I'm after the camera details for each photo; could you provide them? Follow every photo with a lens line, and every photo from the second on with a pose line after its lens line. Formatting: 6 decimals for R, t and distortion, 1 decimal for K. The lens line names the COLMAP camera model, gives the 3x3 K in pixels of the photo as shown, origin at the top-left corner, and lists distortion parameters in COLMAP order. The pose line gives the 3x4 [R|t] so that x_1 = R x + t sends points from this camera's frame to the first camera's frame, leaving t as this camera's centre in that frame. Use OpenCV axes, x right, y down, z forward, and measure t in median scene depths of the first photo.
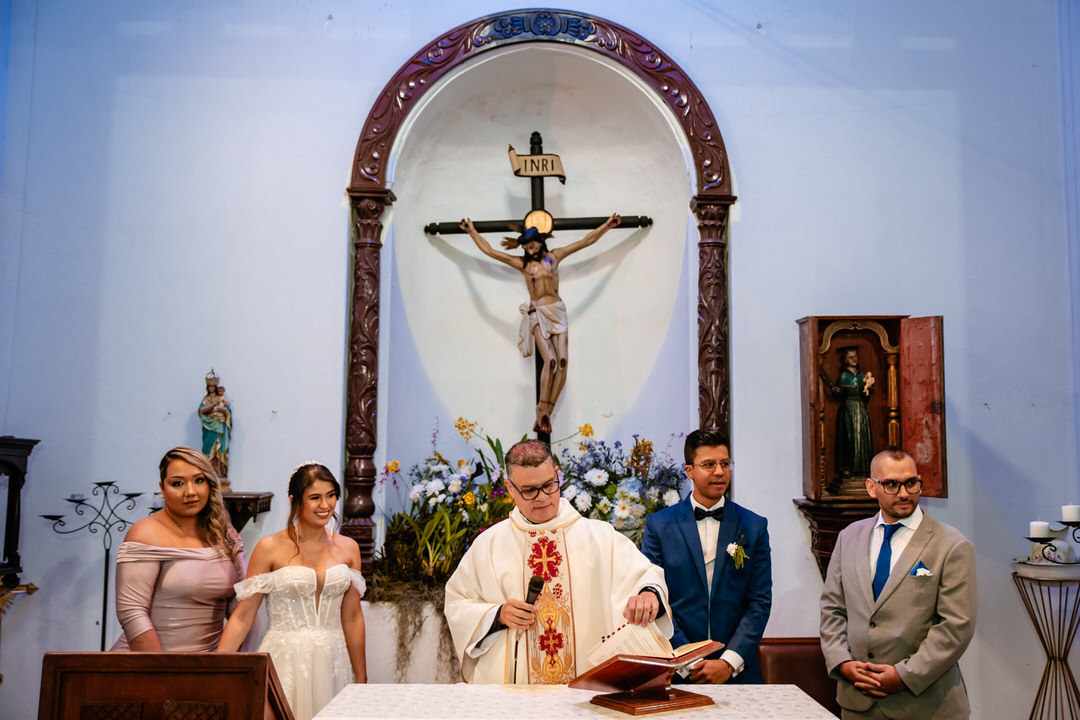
lens RADIAL K [[1015.0, 0, 555.9], [0, 1015.0, 353.5], [0, 0, 1]] dist [-0.007674, 0.000000]
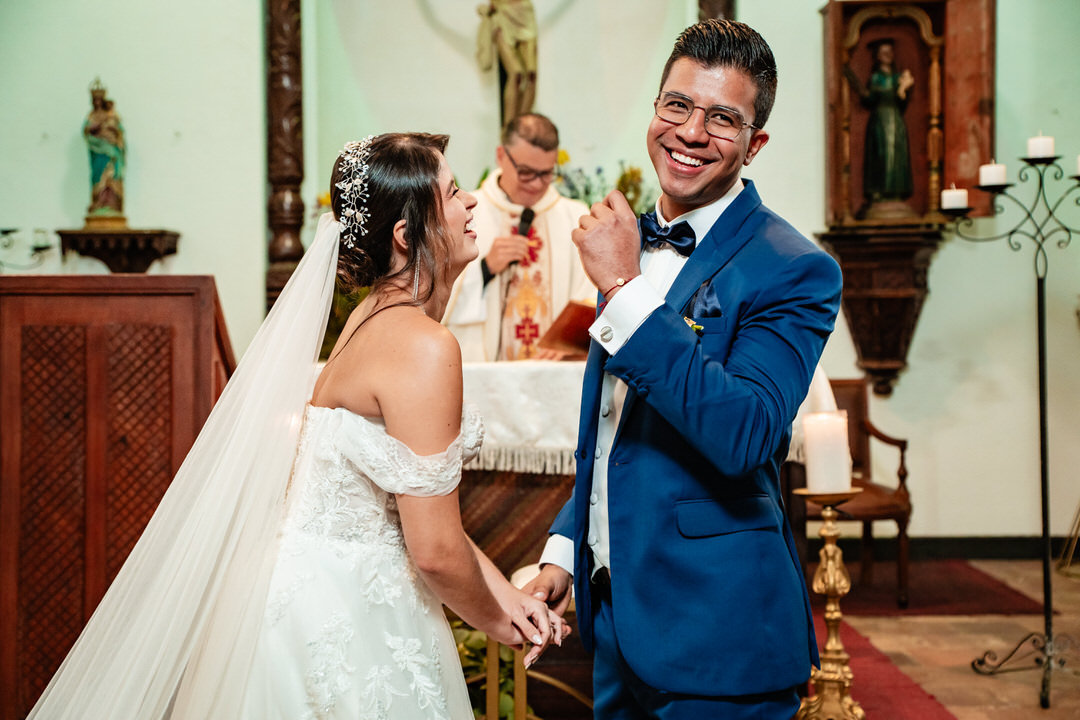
lens RADIAL K [[1450.7, 0, 546.1], [0, 1450.7, 341.7], [0, 0, 1]] dist [0.093530, 0.000000]
pose [[0.999894, -0.014584, 0.000457, 0.015514], [0.014443, 0.993682, 0.111302, 0.095665], [-0.002077, -0.111283, 0.993787, -0.182485]]
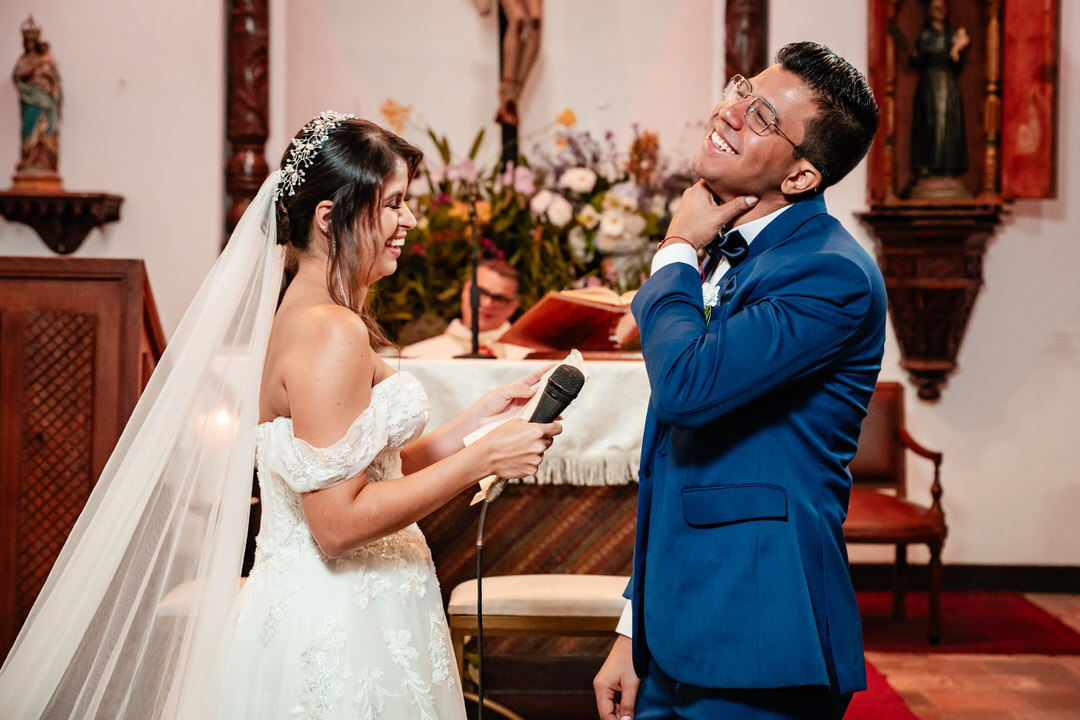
lens RADIAL K [[1794.0, 0, 592.3], [0, 1794.0, 314.0], [0, 0, 1]] dist [0.159477, 0.000000]
pose [[0.999977, 0.006147, -0.002857, 0.053562], [-0.005800, 0.994048, 0.108786, 0.077151], [0.003509, -0.108767, 0.994061, -0.270523]]
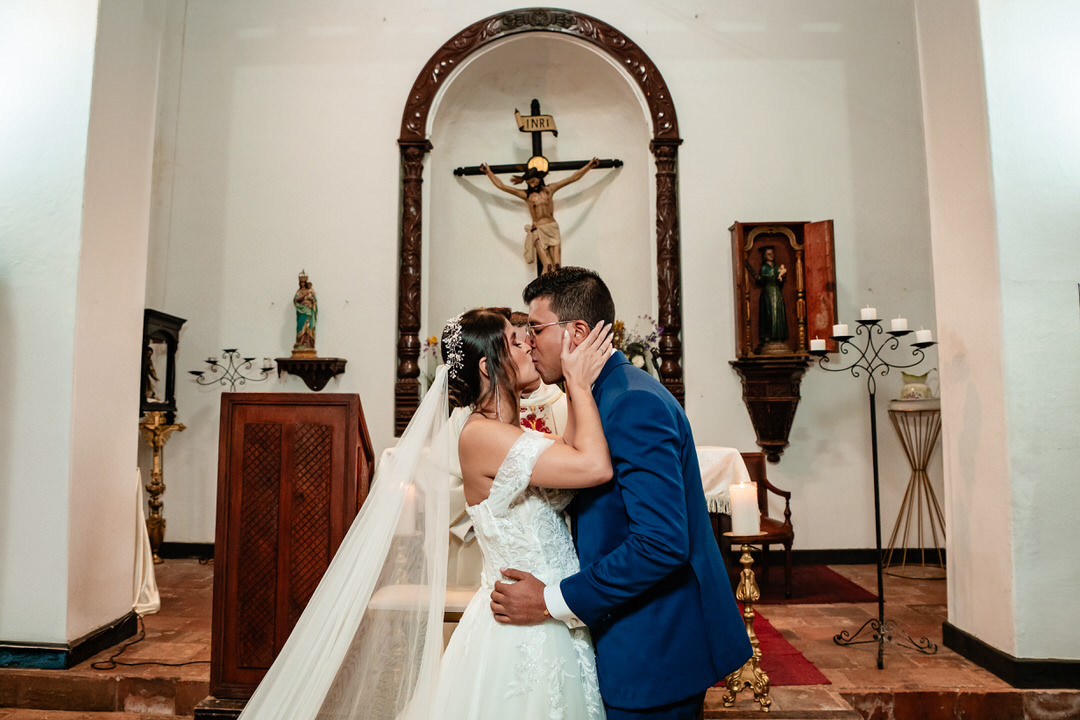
lens RADIAL K [[855.0, 0, 515.2], [0, 855.0, 307.0], [0, 0, 1]] dist [-0.110032, 0.032638]
pose [[0.998275, -0.013572, -0.057124, 0.016392], [0.012620, 0.999776, -0.017000, 0.086100], [0.057342, 0.016249, 0.998222, -0.138813]]
